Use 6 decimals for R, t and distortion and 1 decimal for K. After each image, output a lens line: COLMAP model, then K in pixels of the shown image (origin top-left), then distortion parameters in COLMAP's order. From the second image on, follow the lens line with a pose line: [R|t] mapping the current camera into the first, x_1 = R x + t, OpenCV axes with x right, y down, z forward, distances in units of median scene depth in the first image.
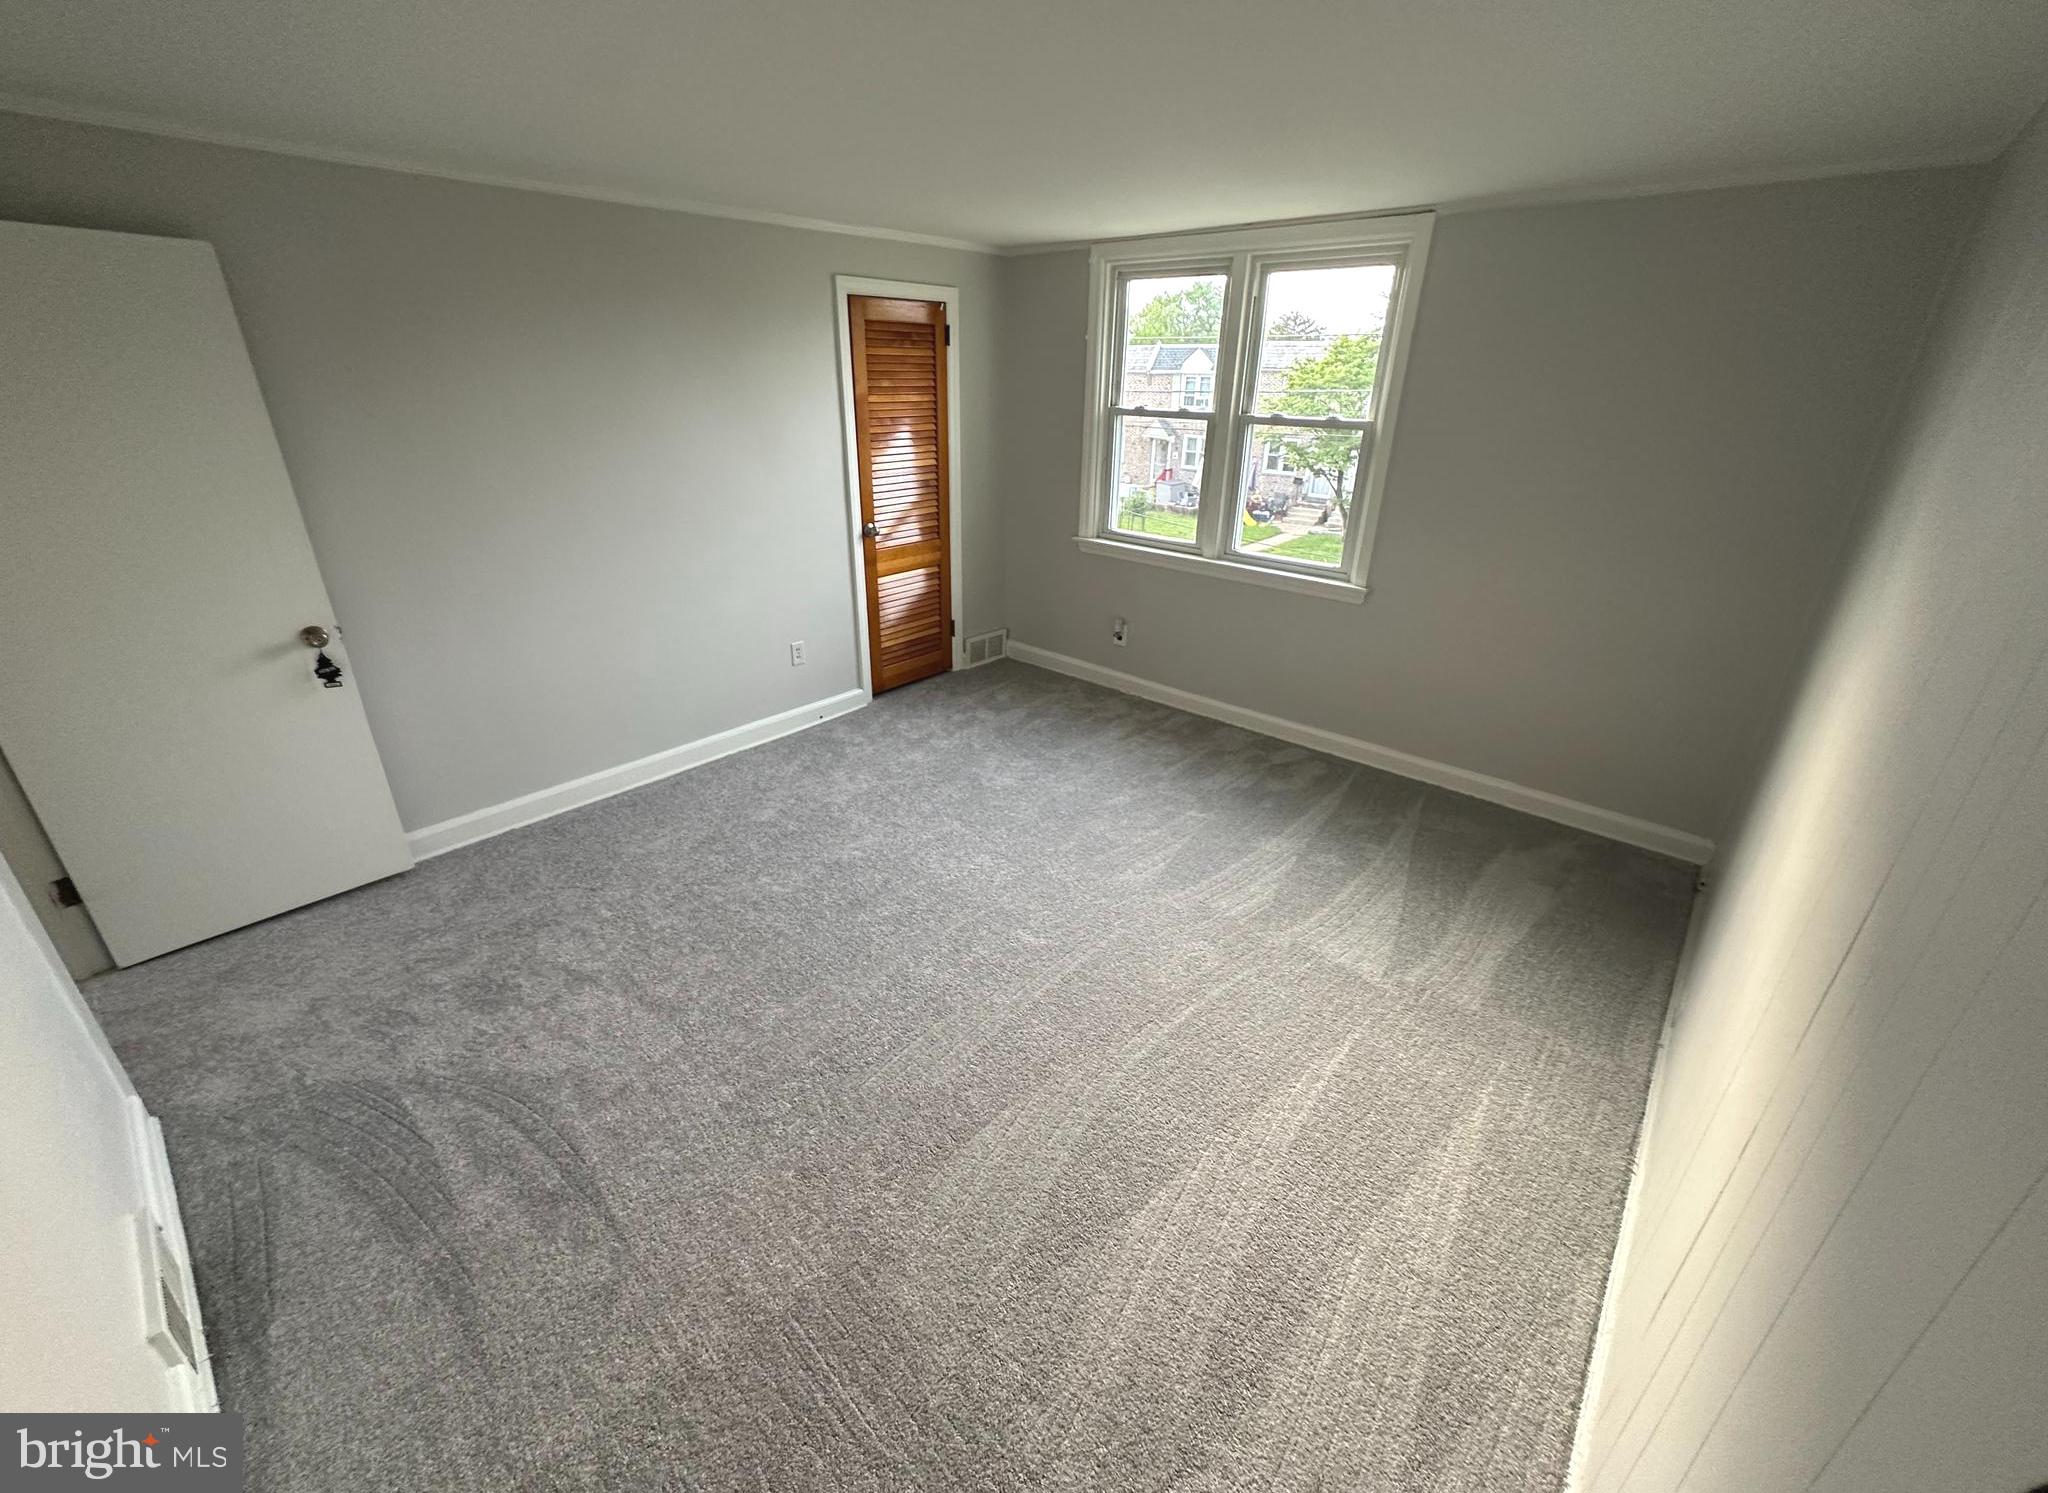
lens RADIAL K [[798.2, 0, 1024.0], [0, 798.2, 709.9], [0, 0, 1]] dist [0.002316, -0.000009]
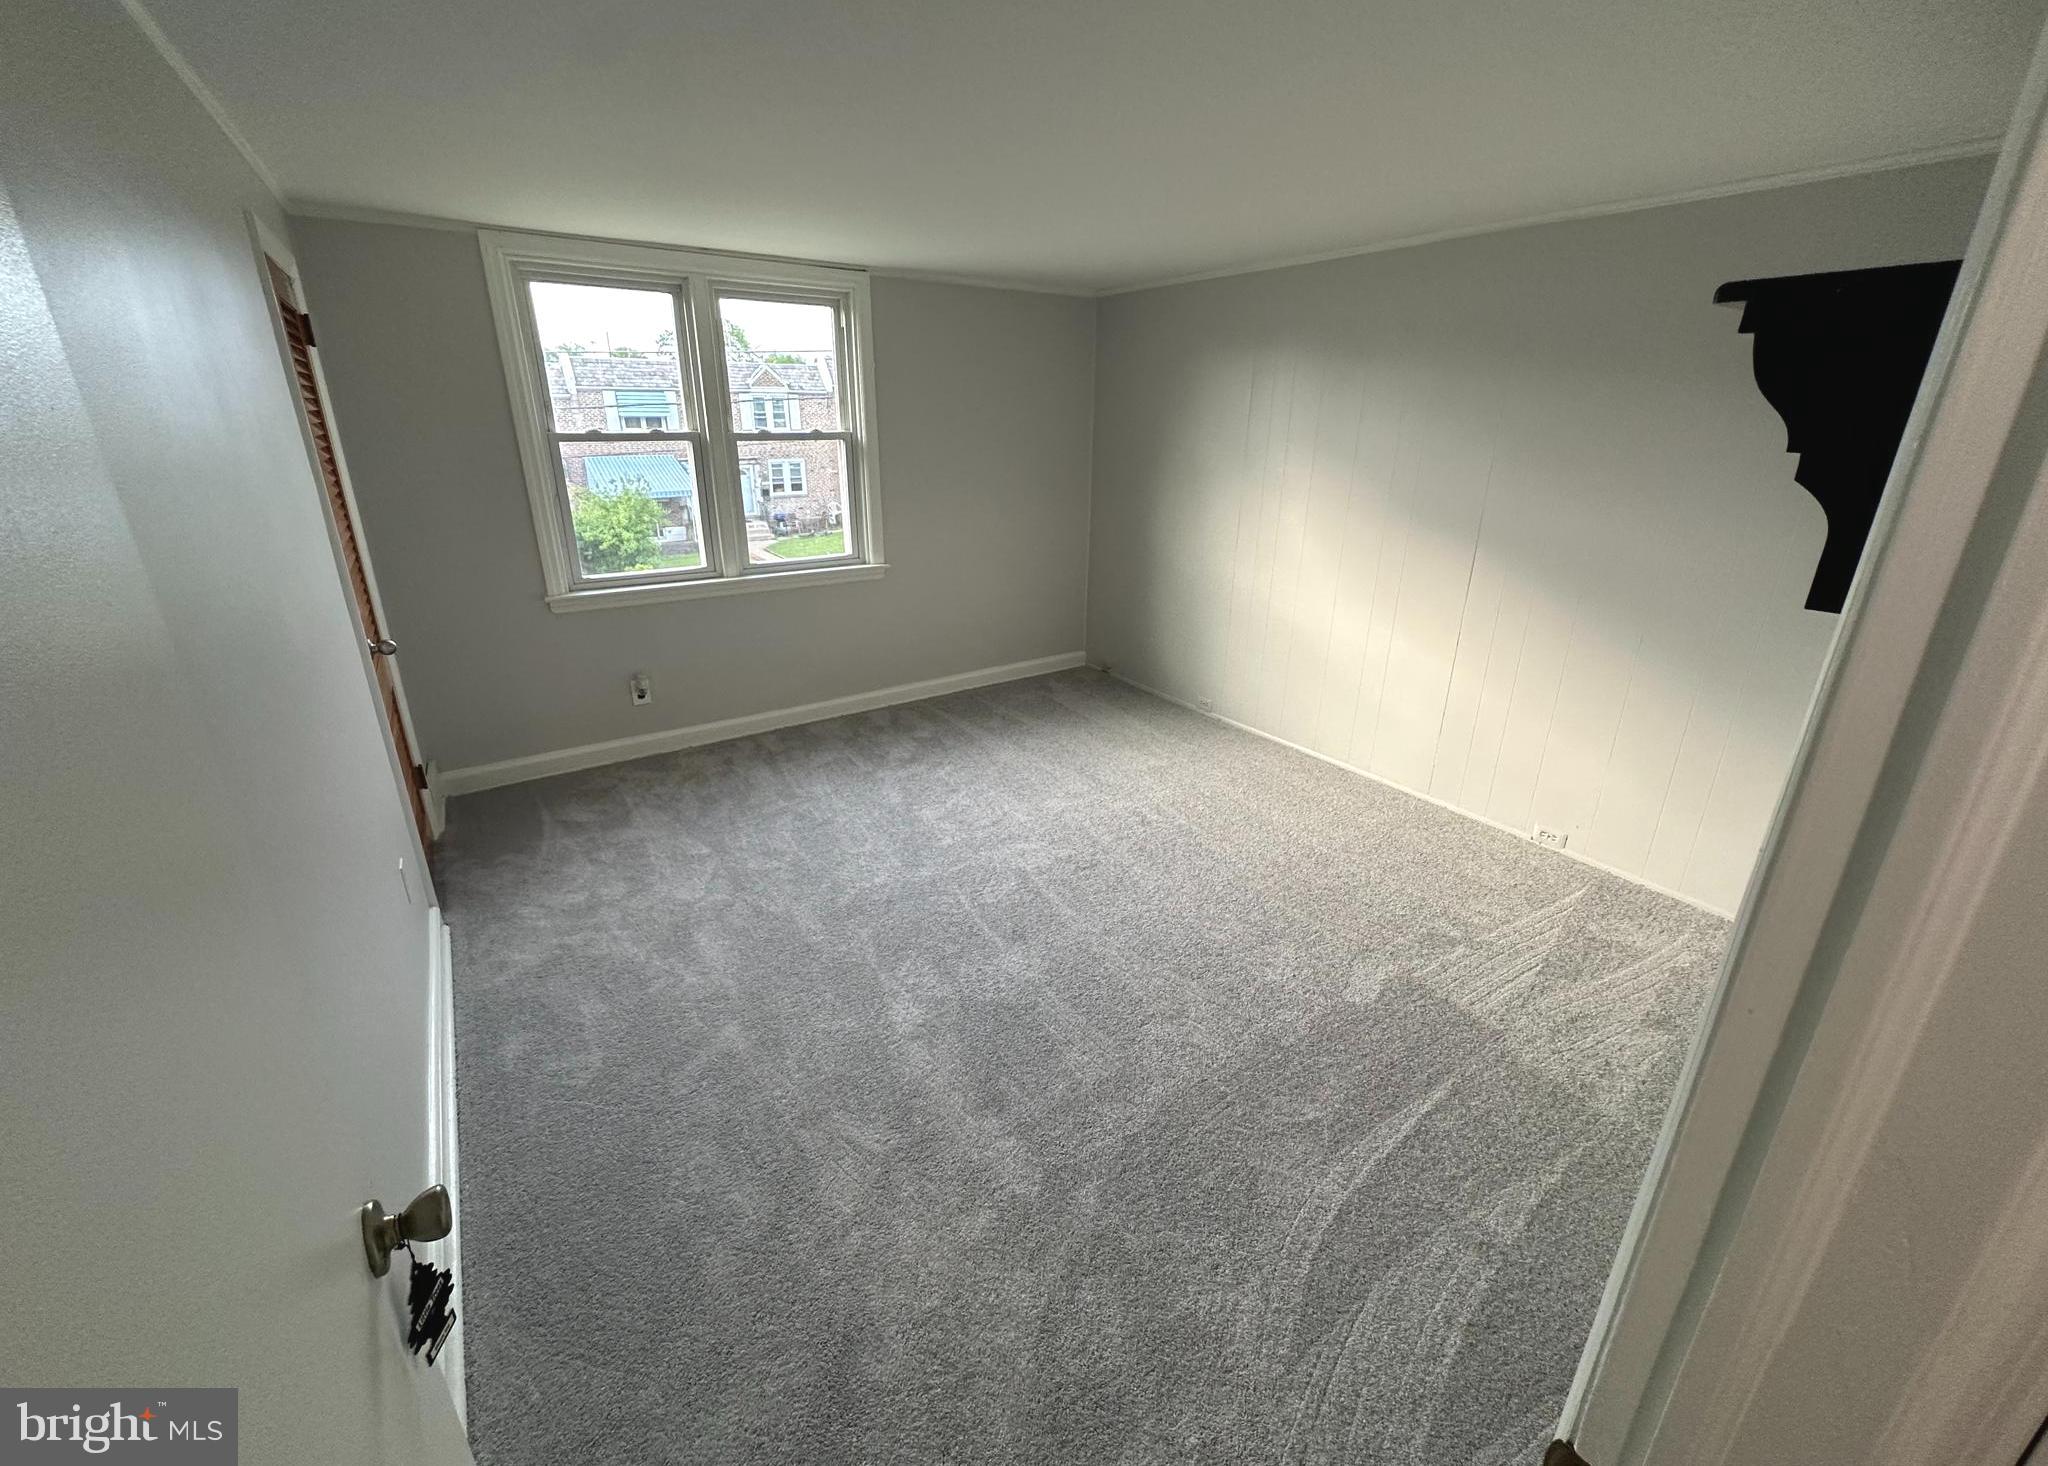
lens RADIAL K [[823.7, 0, 1024.4], [0, 823.7, 694.2], [0, 0, 1]] dist [0.000626, 0.000138]
pose [[0.253089, -0.330068, 0.909396, -0.659555], [0.373433, 0.900479, 0.222904, -0.155070], [-0.892465, 0.283183, 0.351160, 0.372128]]
